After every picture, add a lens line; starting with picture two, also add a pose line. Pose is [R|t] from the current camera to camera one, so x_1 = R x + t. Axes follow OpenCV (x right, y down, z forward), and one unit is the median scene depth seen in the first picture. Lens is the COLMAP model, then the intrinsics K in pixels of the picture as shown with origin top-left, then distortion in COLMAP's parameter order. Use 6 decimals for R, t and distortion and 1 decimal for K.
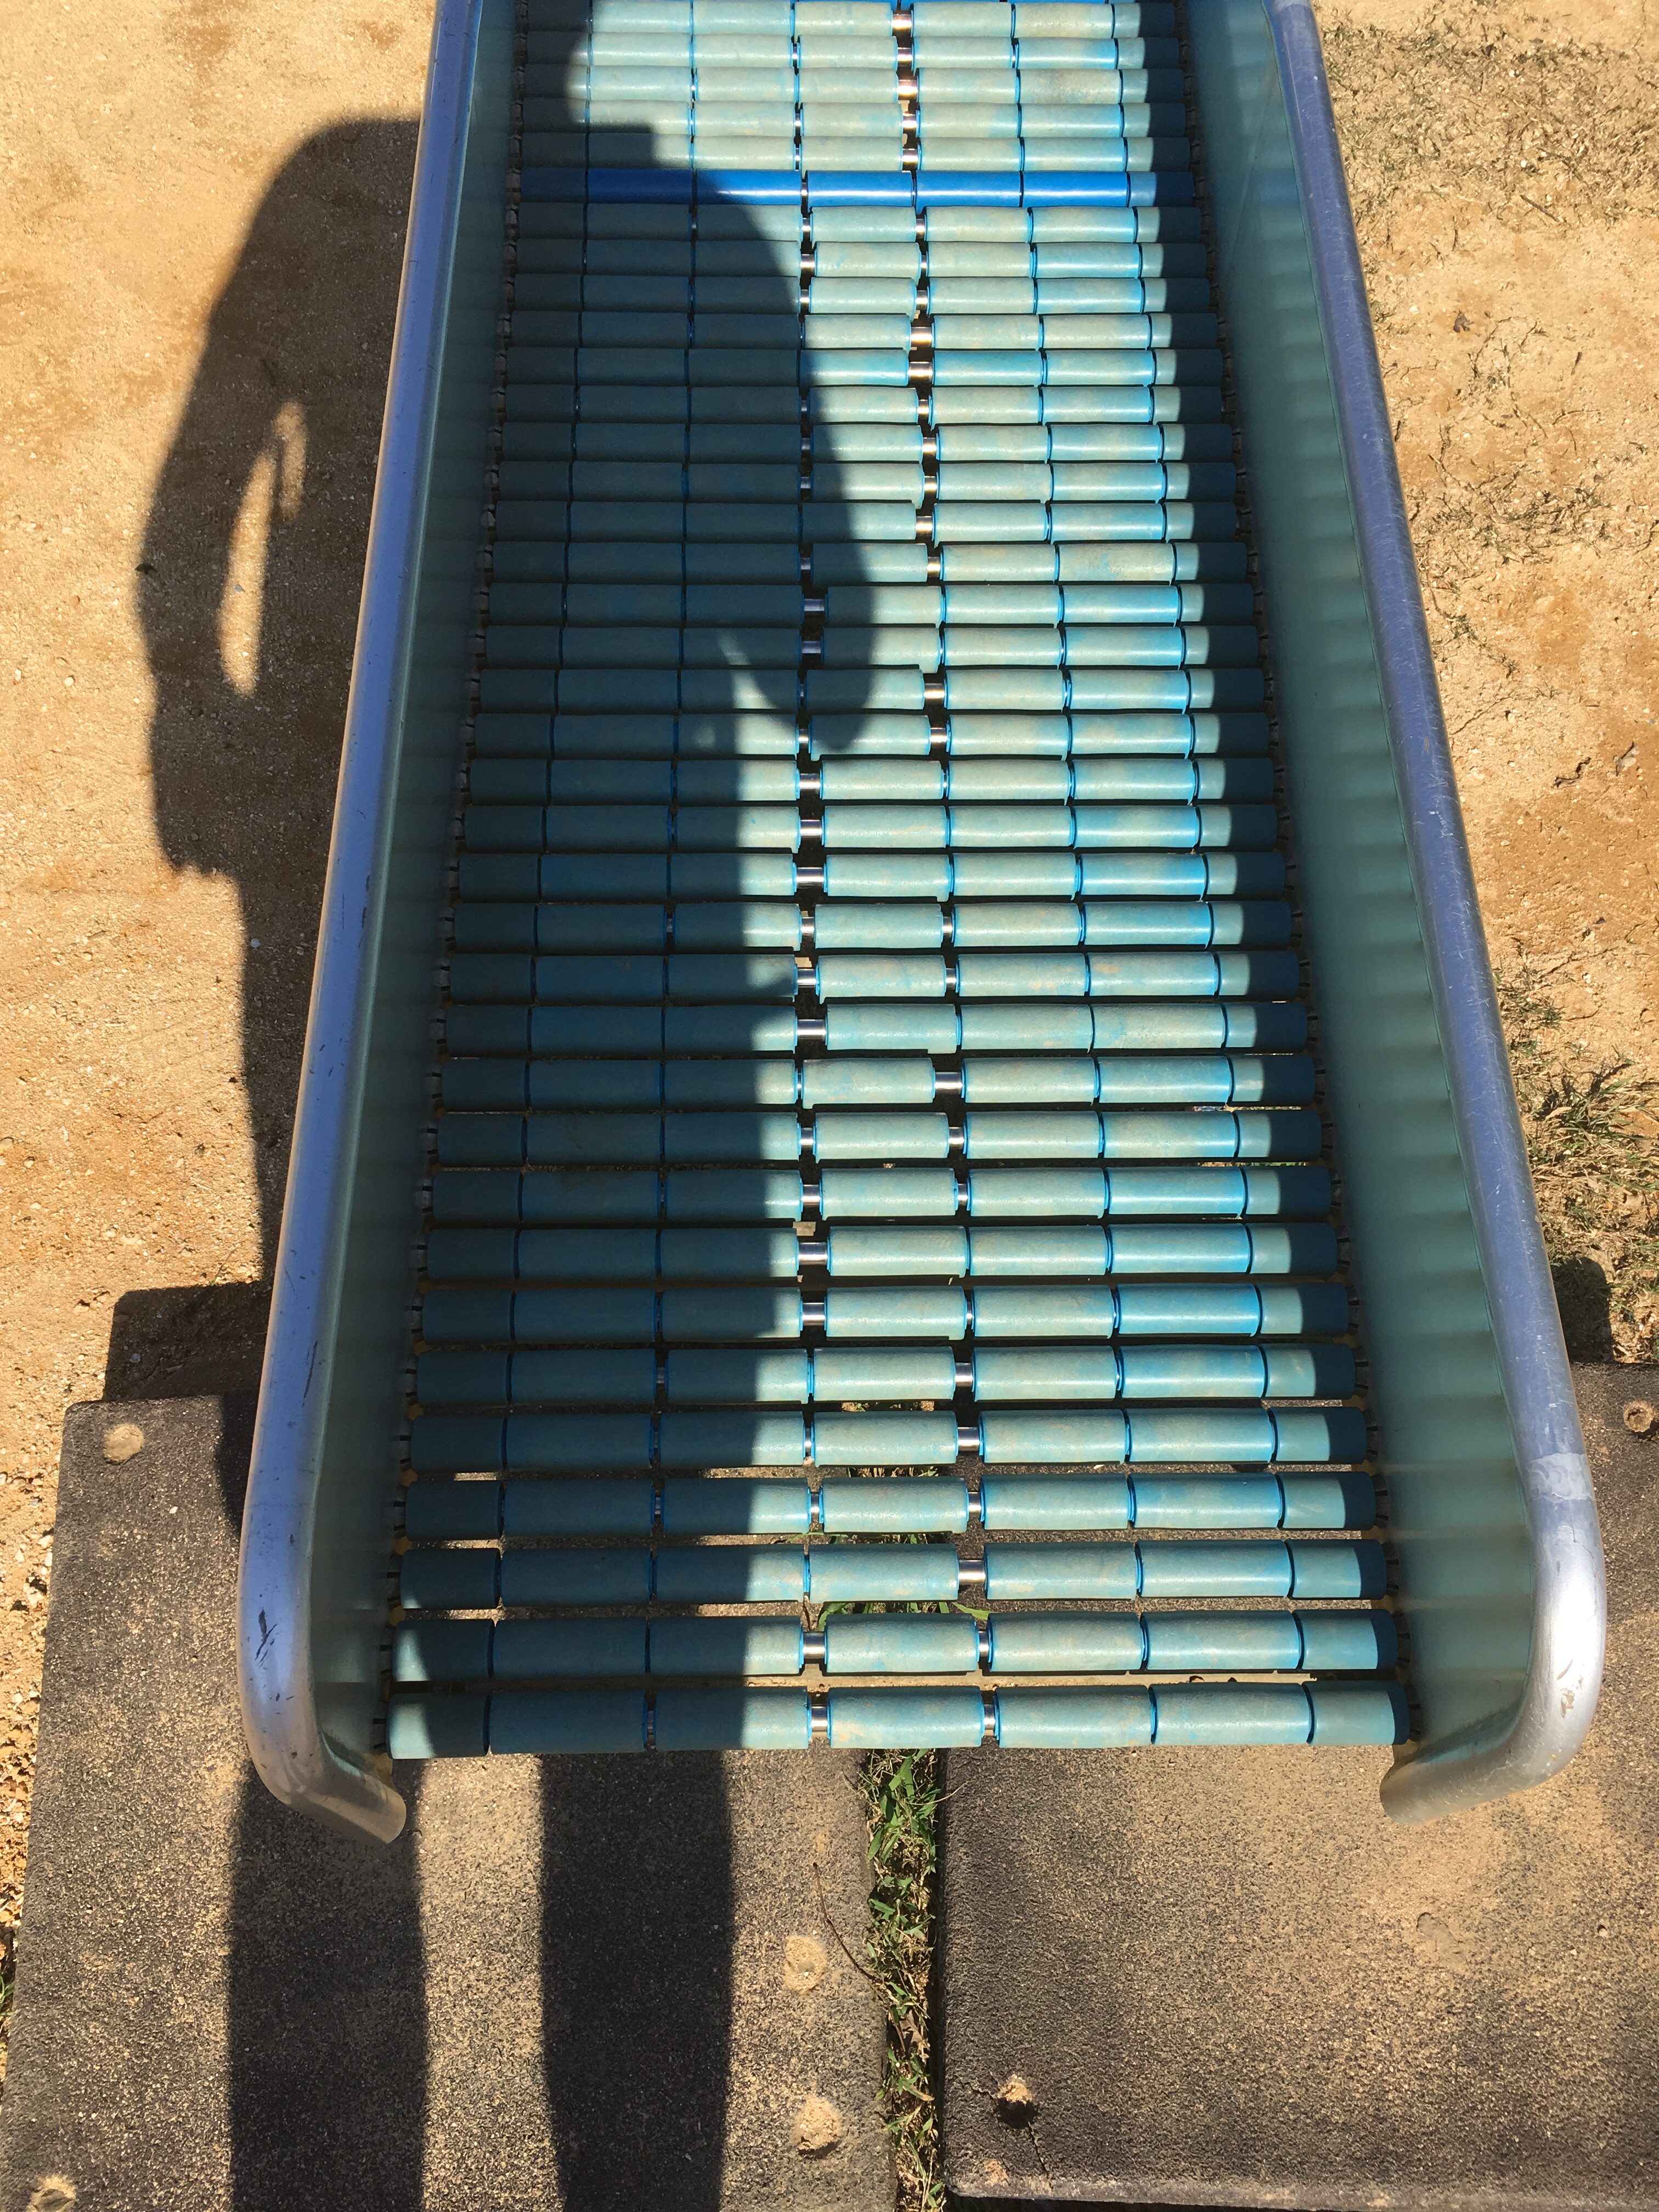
lens RADIAL K [[1842.6, 0, 830.1], [0, 1842.6, 1105.8], [0, 0, 1]] dist [-0.008582, -0.005689]
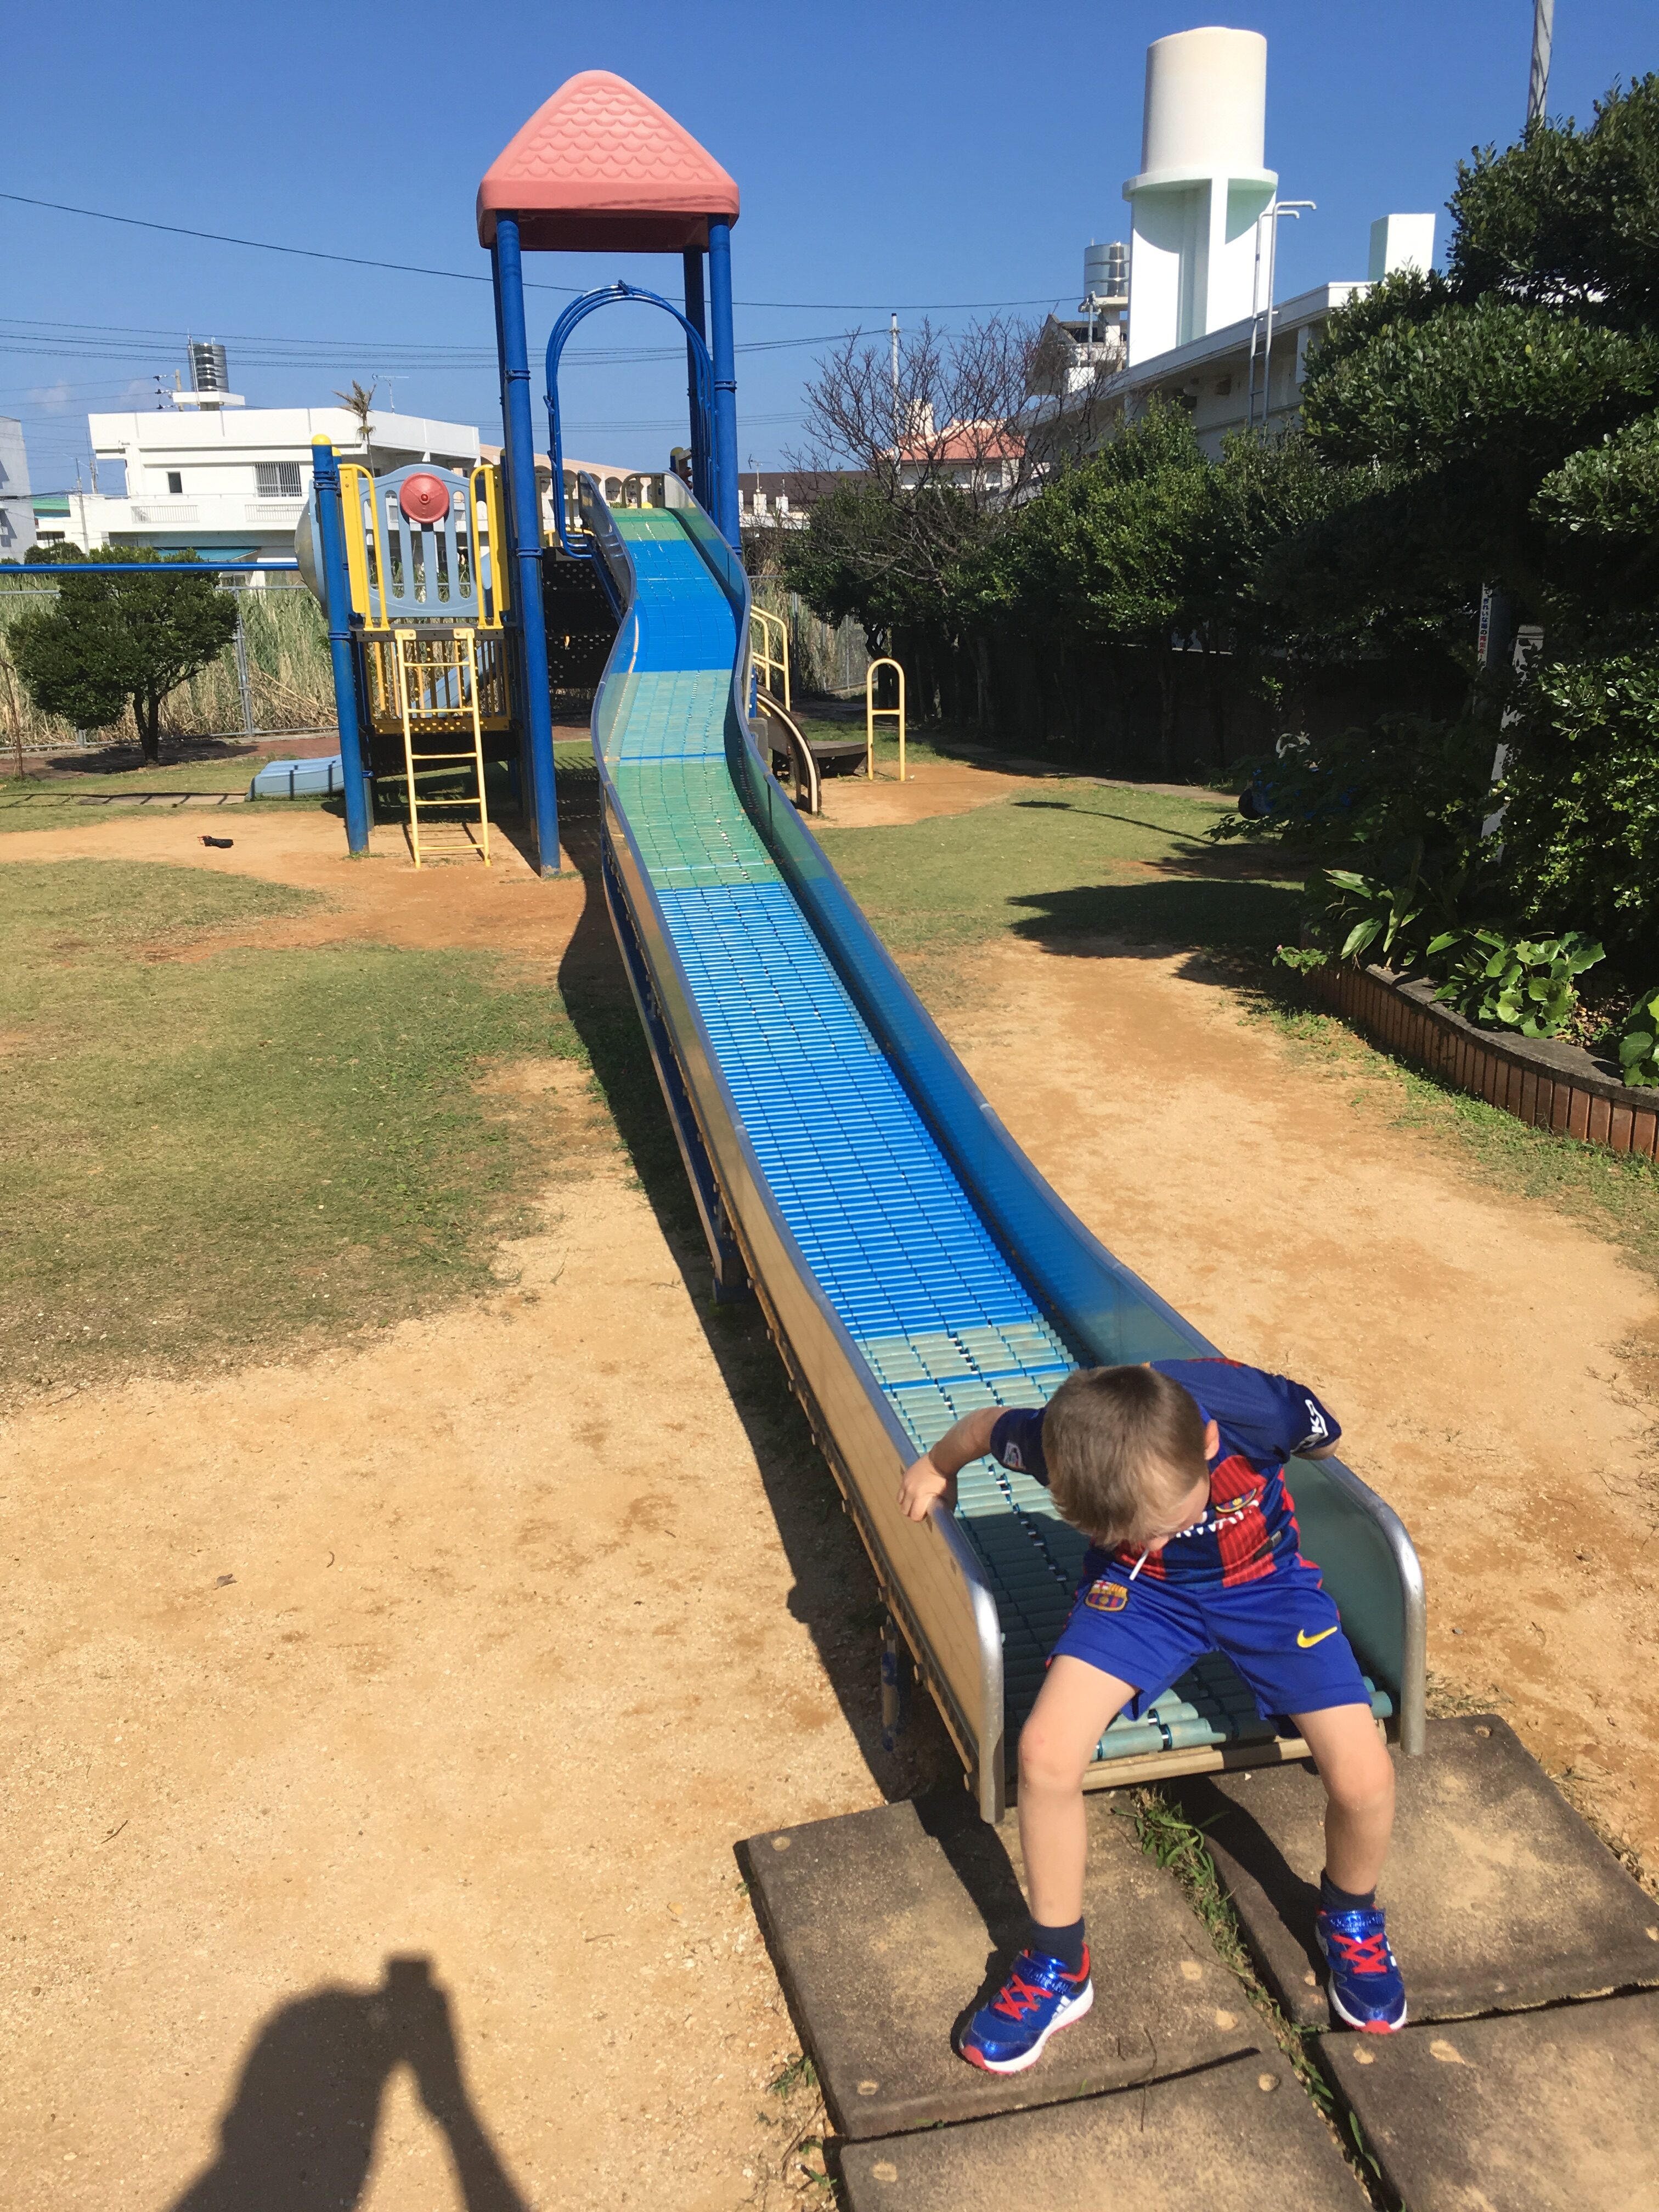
lens RADIAL K [[1842.6, 0, 832.7], [0, 1842.6, 1107.1], [0, 0, 1]] dist [-0.008582, -0.005689]
pose [[0.980788, -0.090216, 0.172964, -0.502954], [0.191340, 0.617619, -0.762847, 1.024333], [-0.038005, 0.781286, 0.623015, -0.738132]]
